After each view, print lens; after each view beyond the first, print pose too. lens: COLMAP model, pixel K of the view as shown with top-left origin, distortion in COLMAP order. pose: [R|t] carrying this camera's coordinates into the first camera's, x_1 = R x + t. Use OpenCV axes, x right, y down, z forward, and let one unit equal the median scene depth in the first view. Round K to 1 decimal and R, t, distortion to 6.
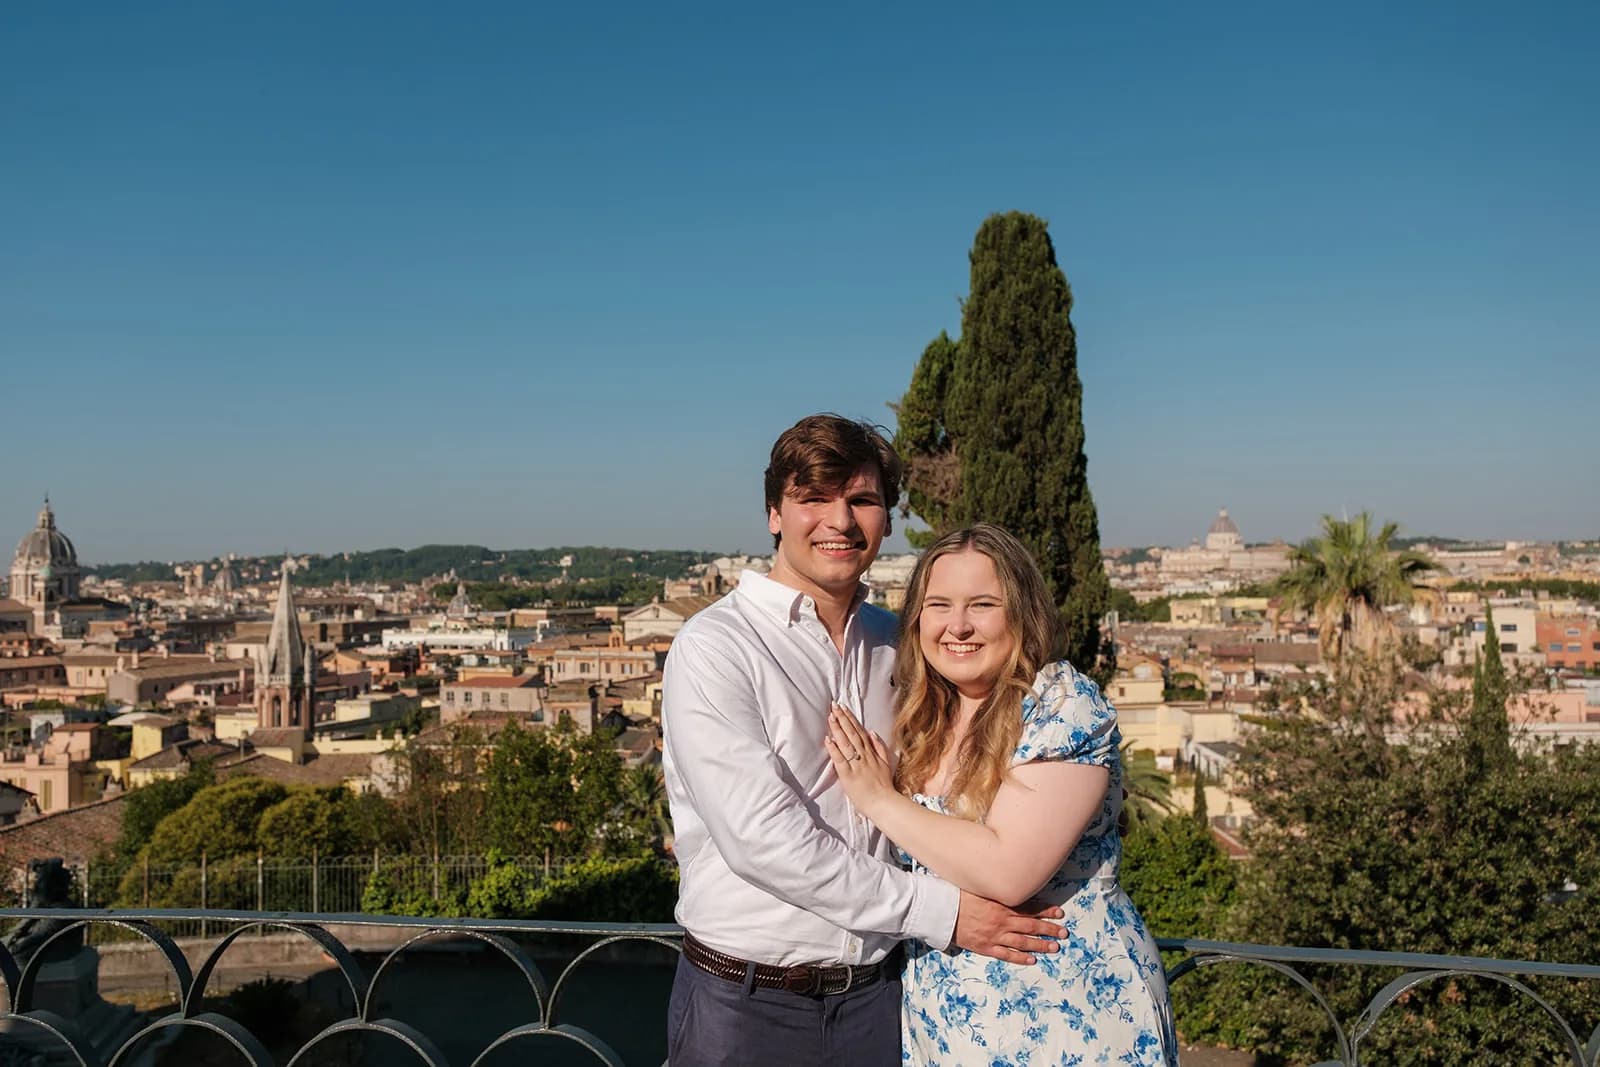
lens RADIAL K [[1284.8, 0, 745.9], [0, 1284.8, 504.8], [0, 0, 1]] dist [-0.042484, 0.004966]
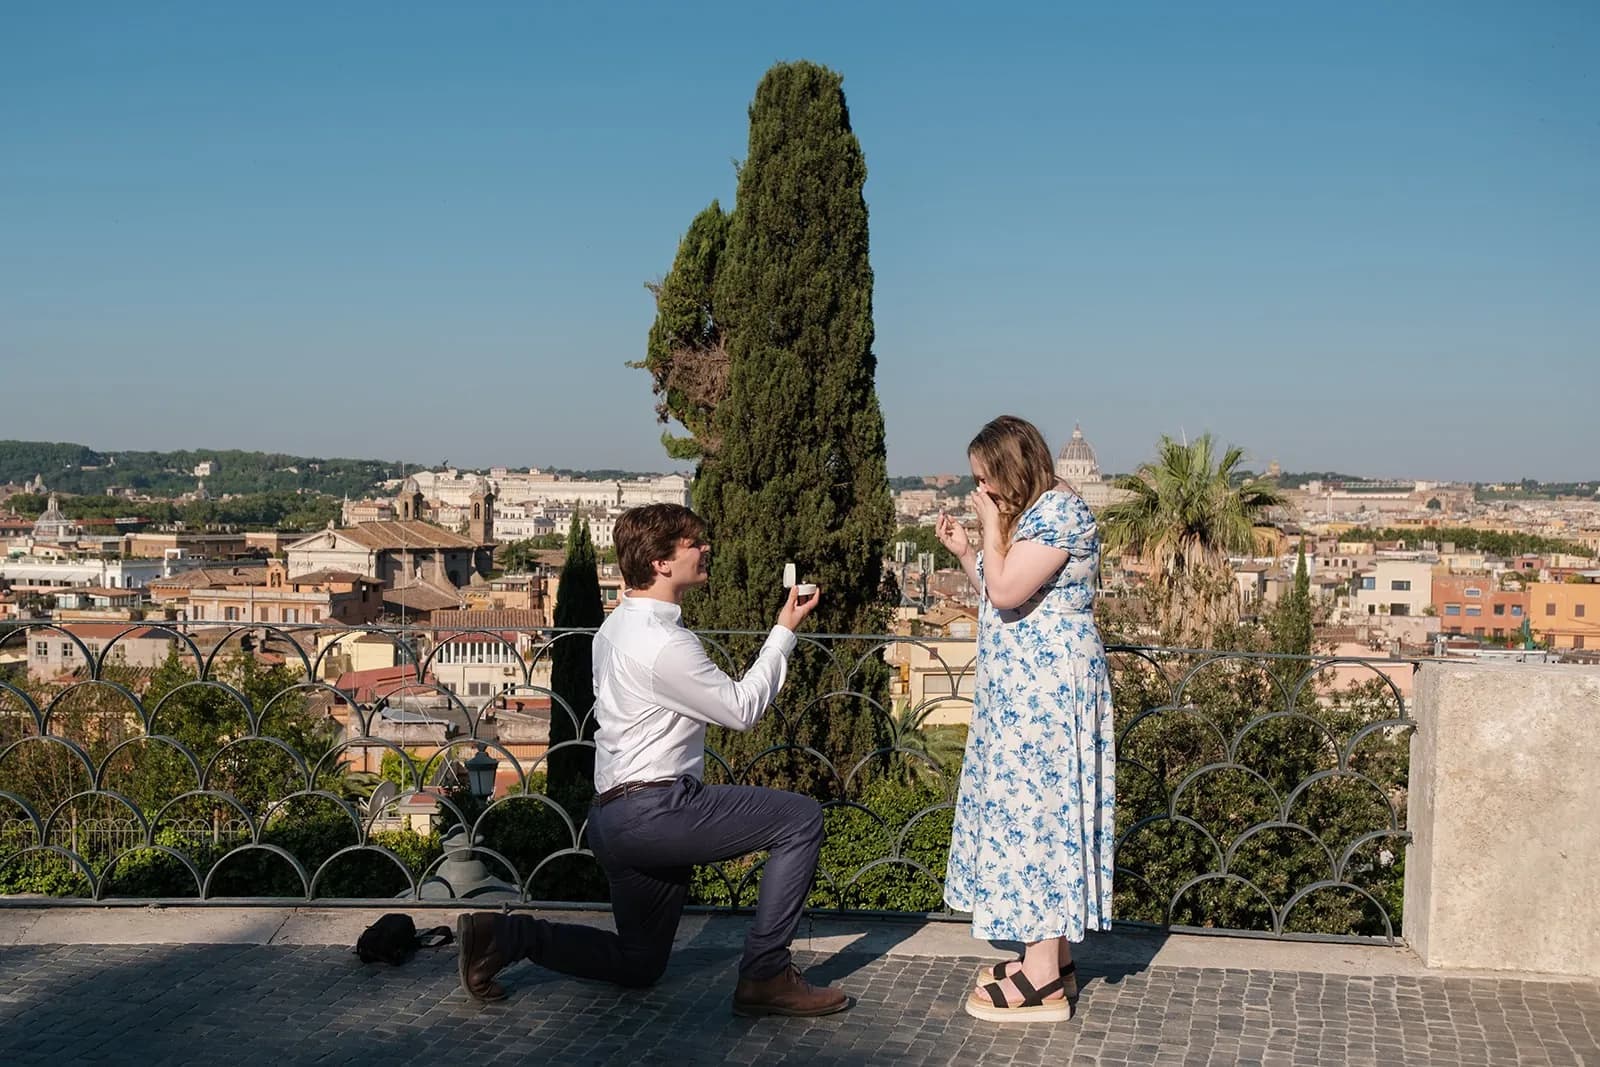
lens RADIAL K [[1854.0, 0, 800.0], [0, 1854.0, 533.5], [0, 0, 1]] dist [0.001295, -0.019434]
pose [[0.981451, 0.023096, 0.190319, -0.008804], [-0.035881, 0.997304, 0.064008, 0.001005], [-0.188328, -0.069649, 0.979633, -0.107651]]
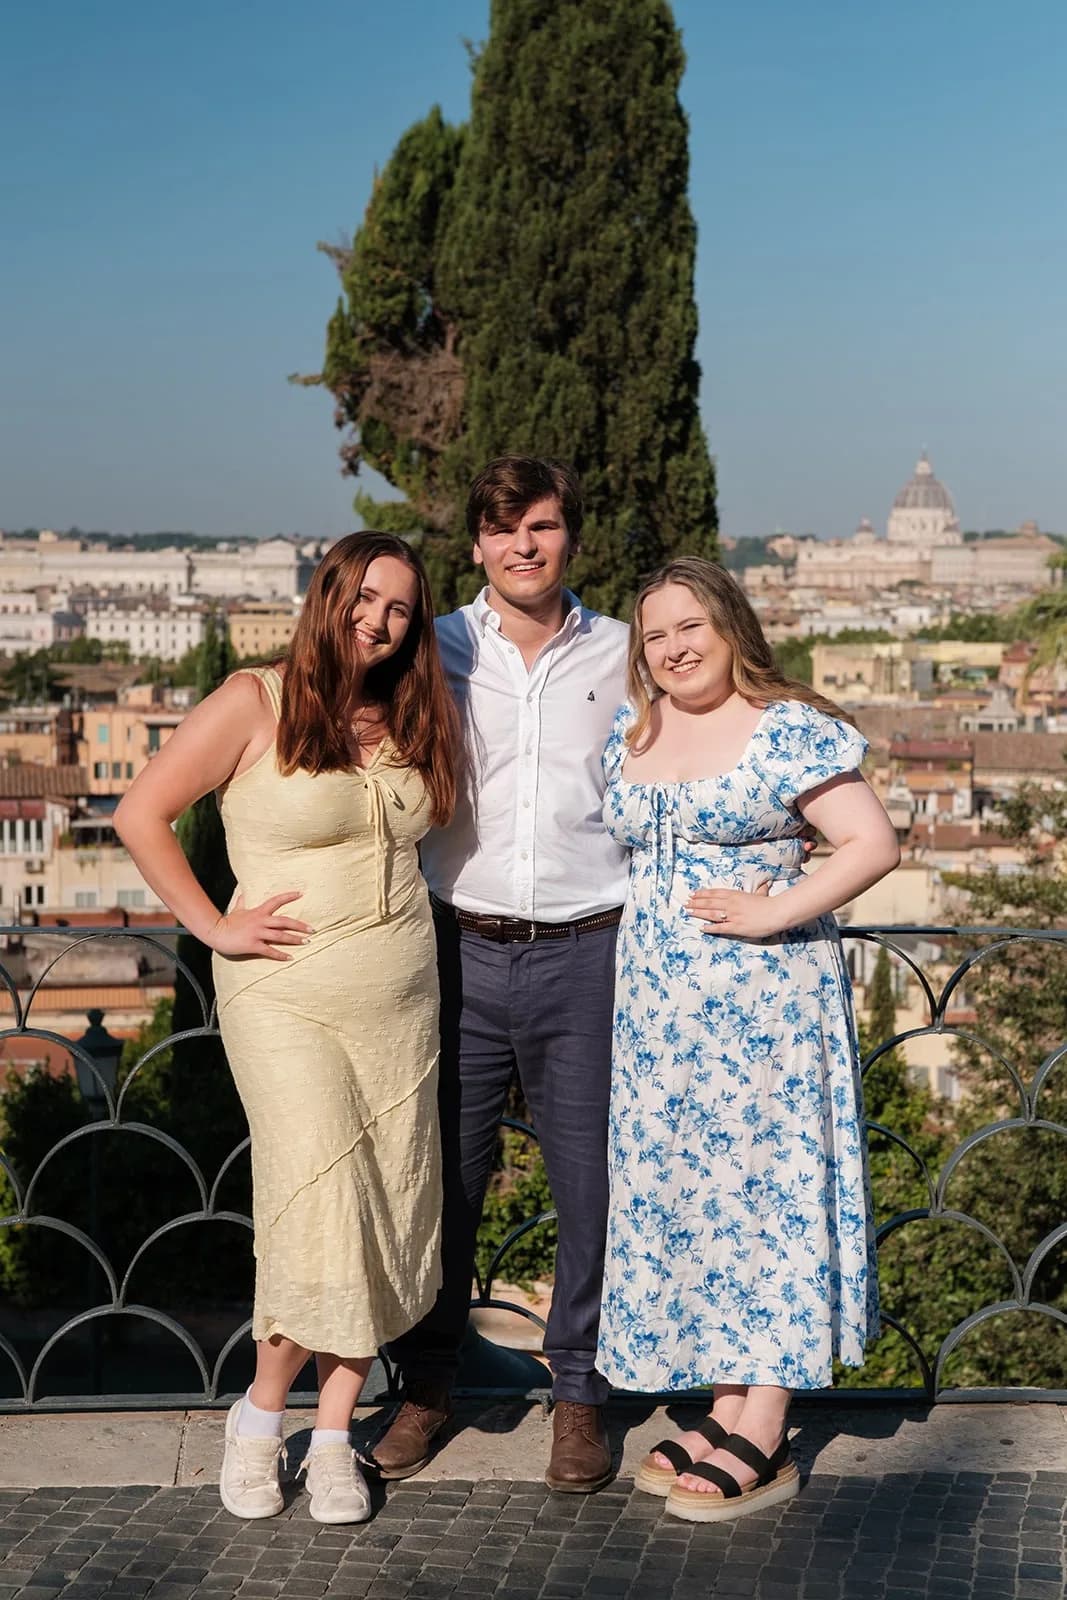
lens RADIAL K [[2954.9, 0, 533.5], [0, 2954.9, 800.0], [0, 0, 1]] dist [0.167351, -2.368855]
pose [[0.972849, -0.000923, 0.231441, -0.040191], [-0.028696, 0.991795, 0.124580, -0.005292], [-0.229657, -0.127839, 0.964839, -0.087943]]
